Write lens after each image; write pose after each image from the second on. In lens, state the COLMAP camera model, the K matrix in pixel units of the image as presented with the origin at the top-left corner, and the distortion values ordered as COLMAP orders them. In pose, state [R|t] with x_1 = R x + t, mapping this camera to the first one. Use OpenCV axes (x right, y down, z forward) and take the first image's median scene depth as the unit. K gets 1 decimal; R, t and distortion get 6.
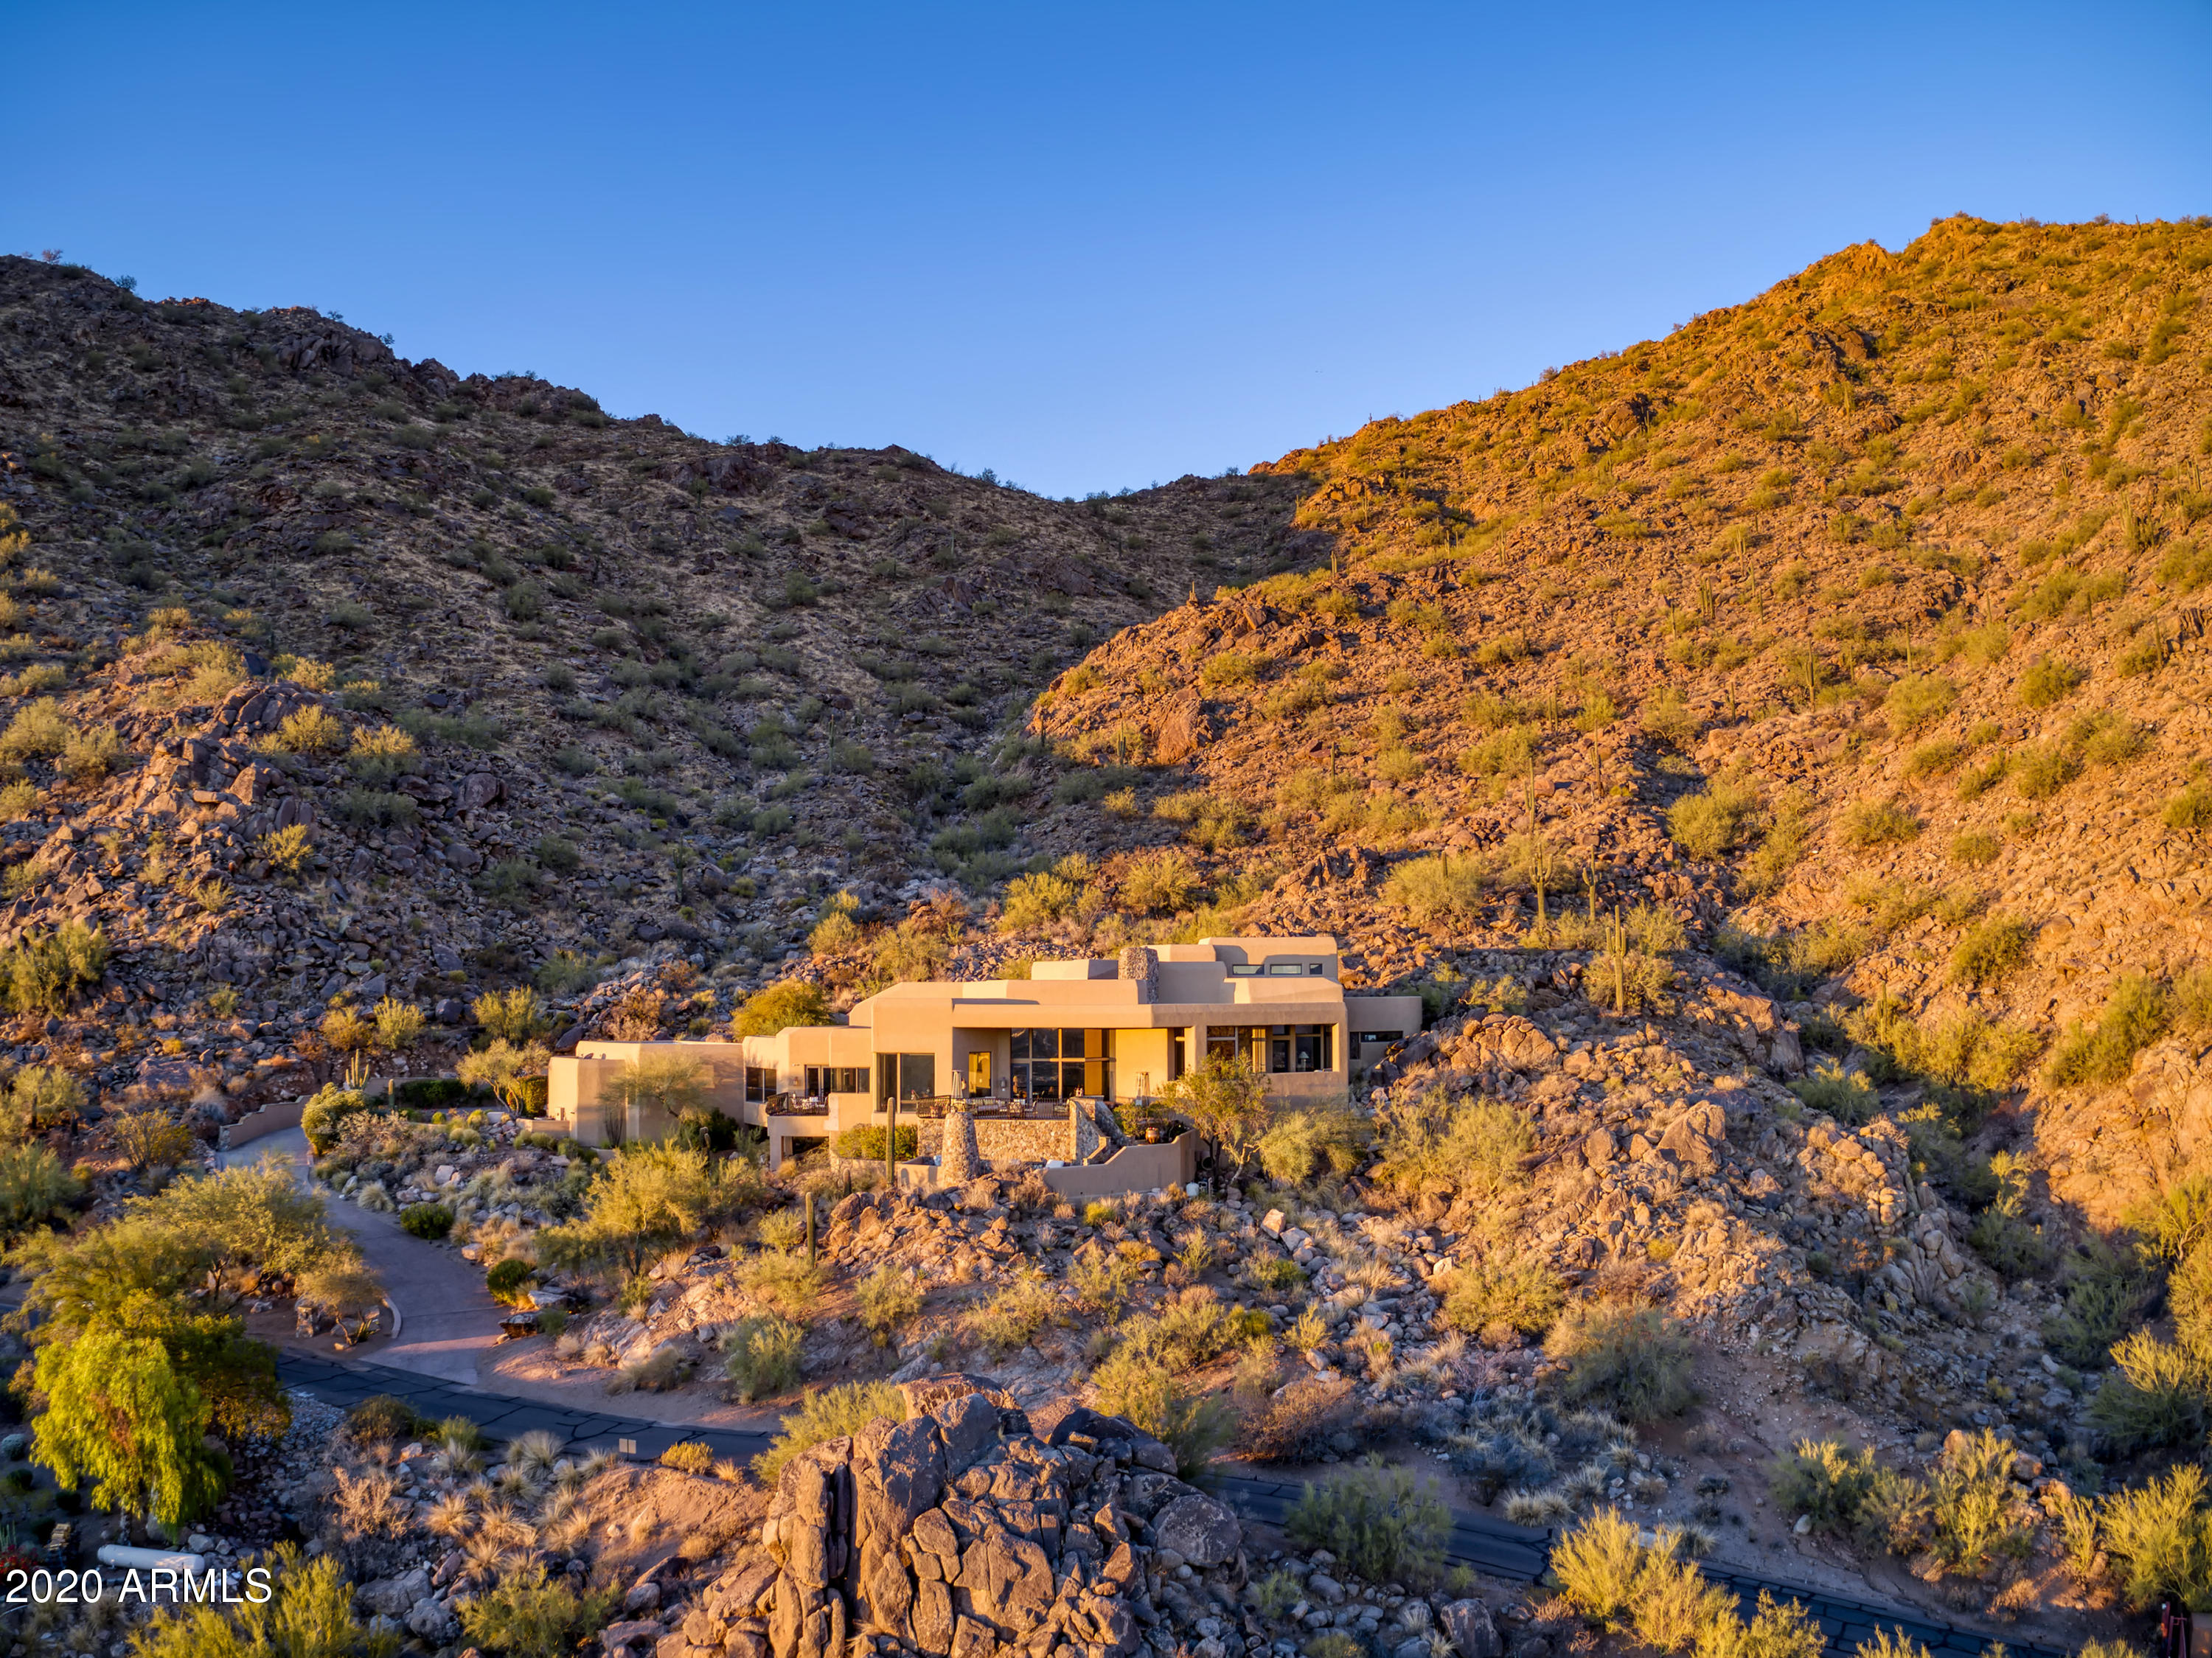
lens RADIAL K [[2106.3, 0, 1106.0], [0, 2106.3, 829.0], [0, 0, 1]] dist [-0.349382, 0.134983]
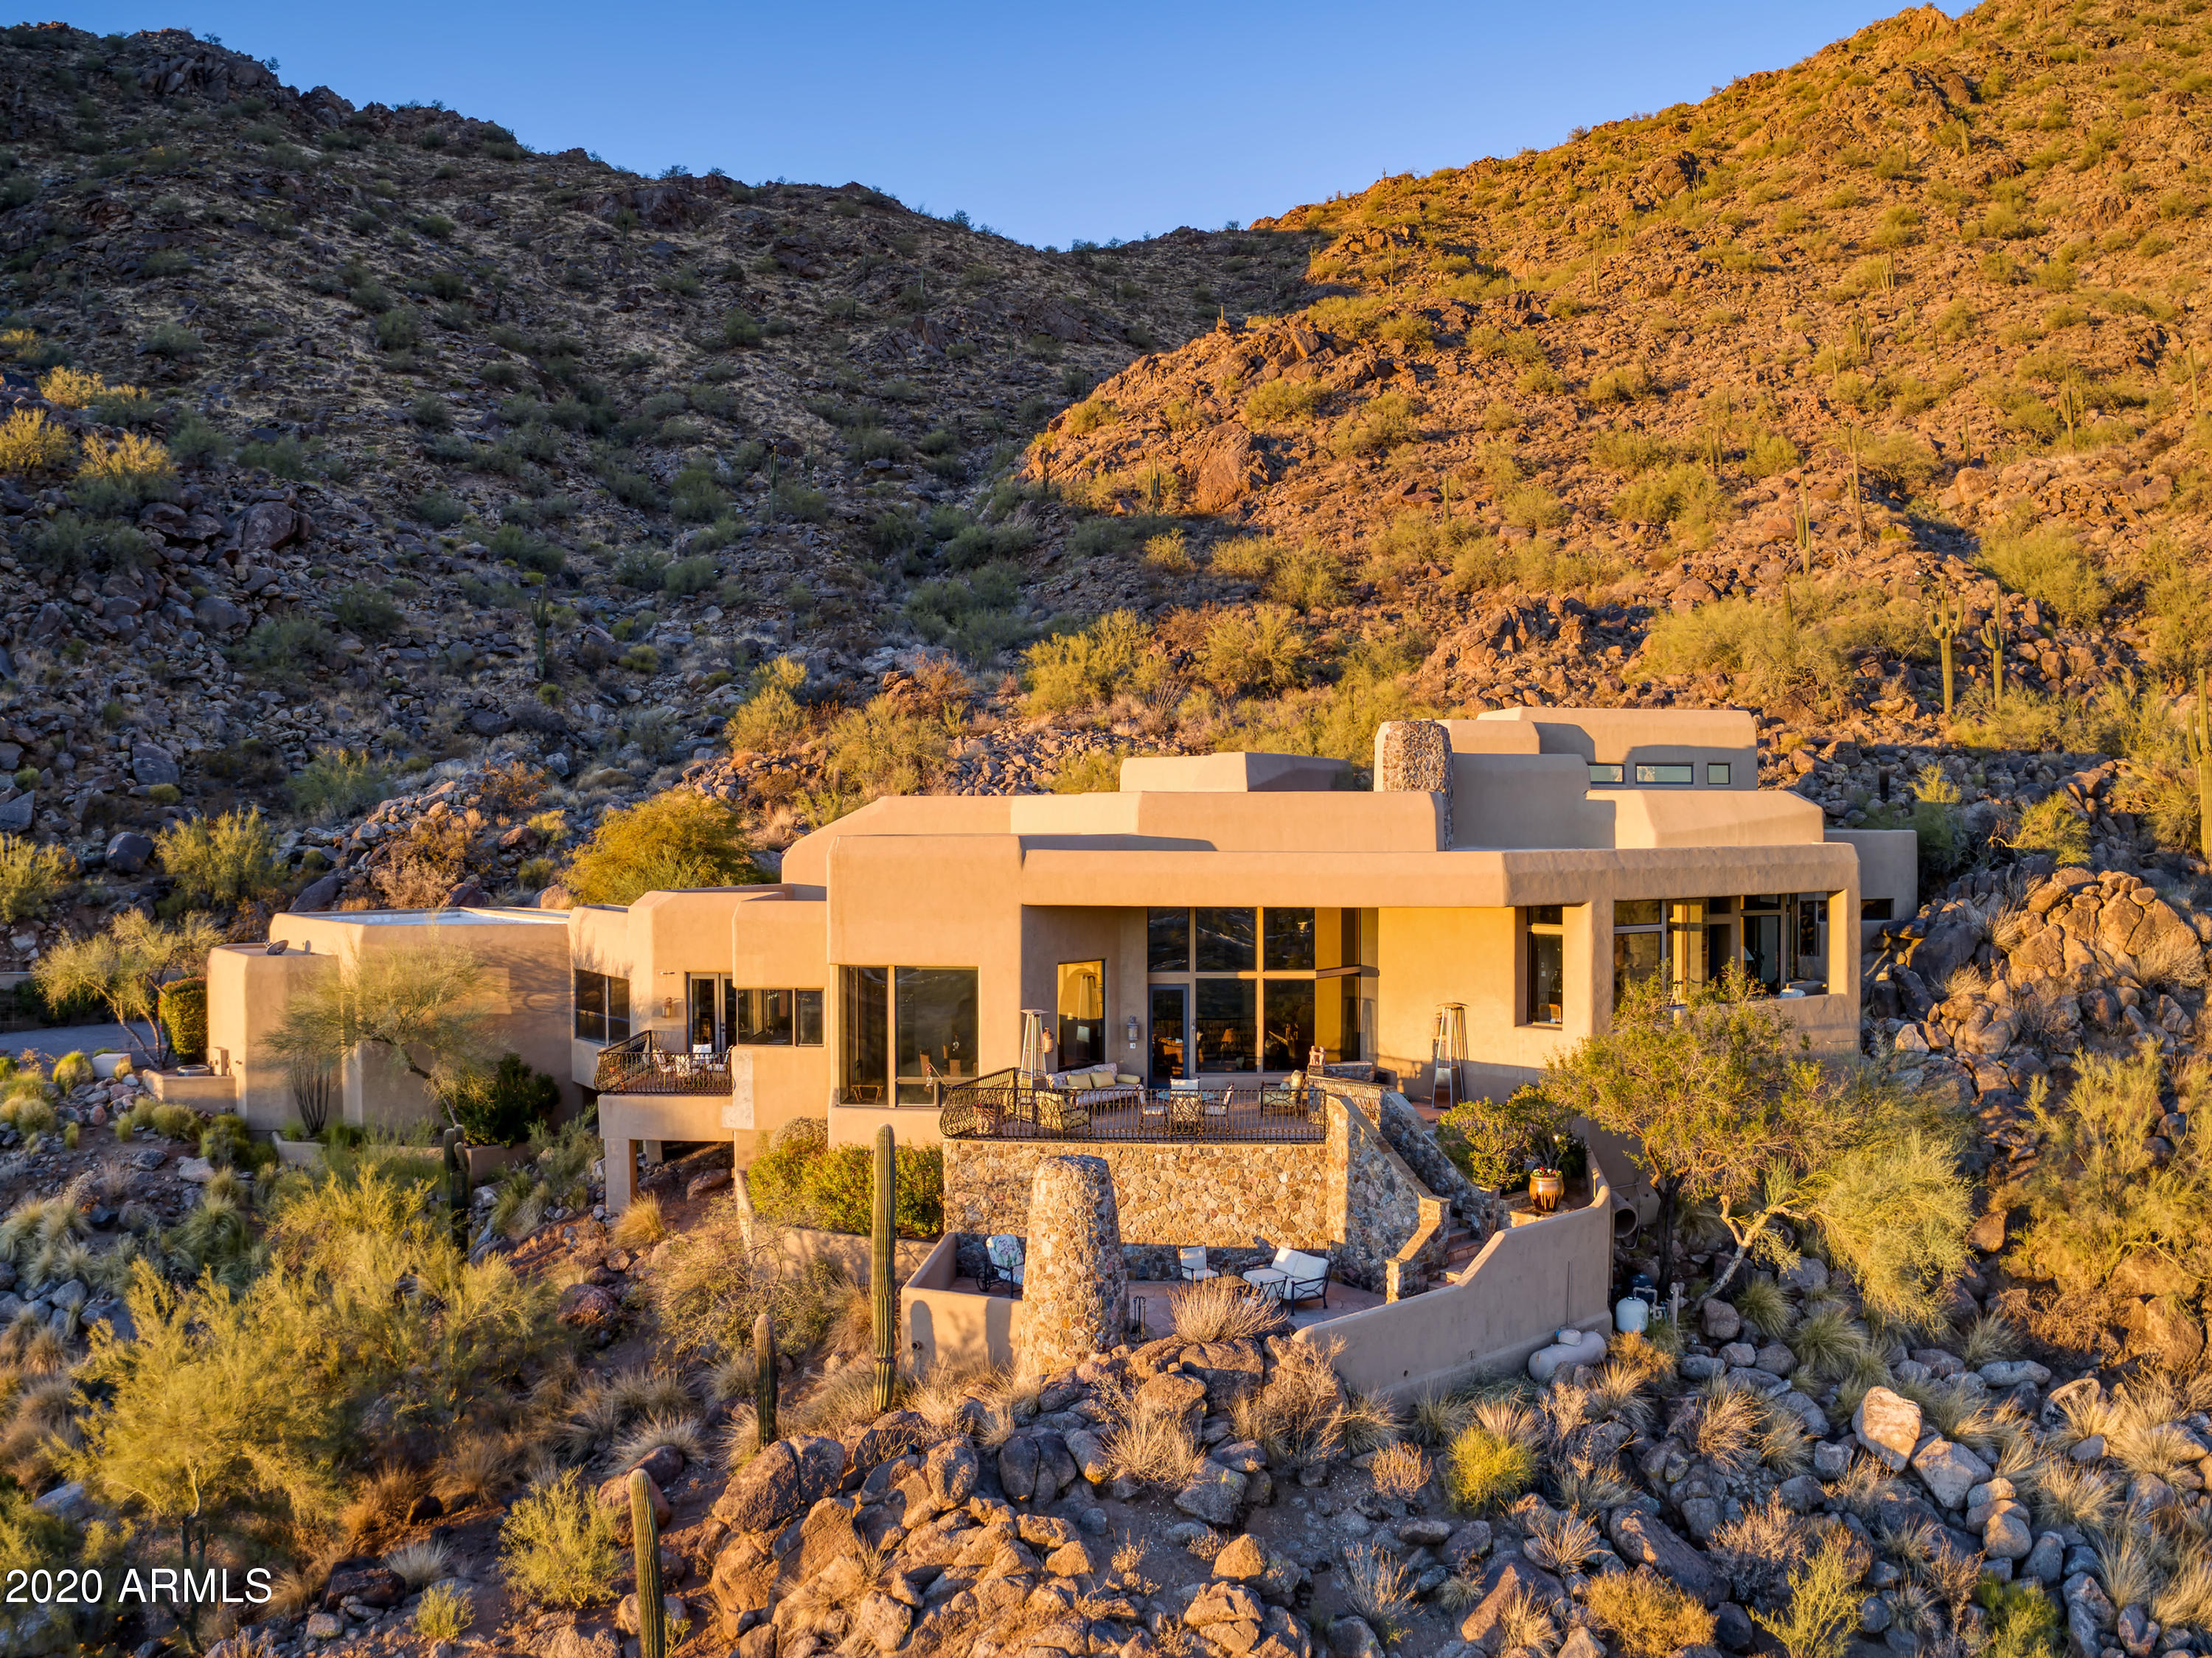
lens RADIAL K [[1979.2, 0, 1140.2], [0, 1979.2, 826.7], [0, 0, 1]] dist [-0.291042, 0.096360]
pose [[0.998841, 0.002236, 0.048071, -0.026664], [-0.006541, 0.995957, 0.089590, 0.016944], [-0.047677, -0.089800, 0.994818, 0.237128]]
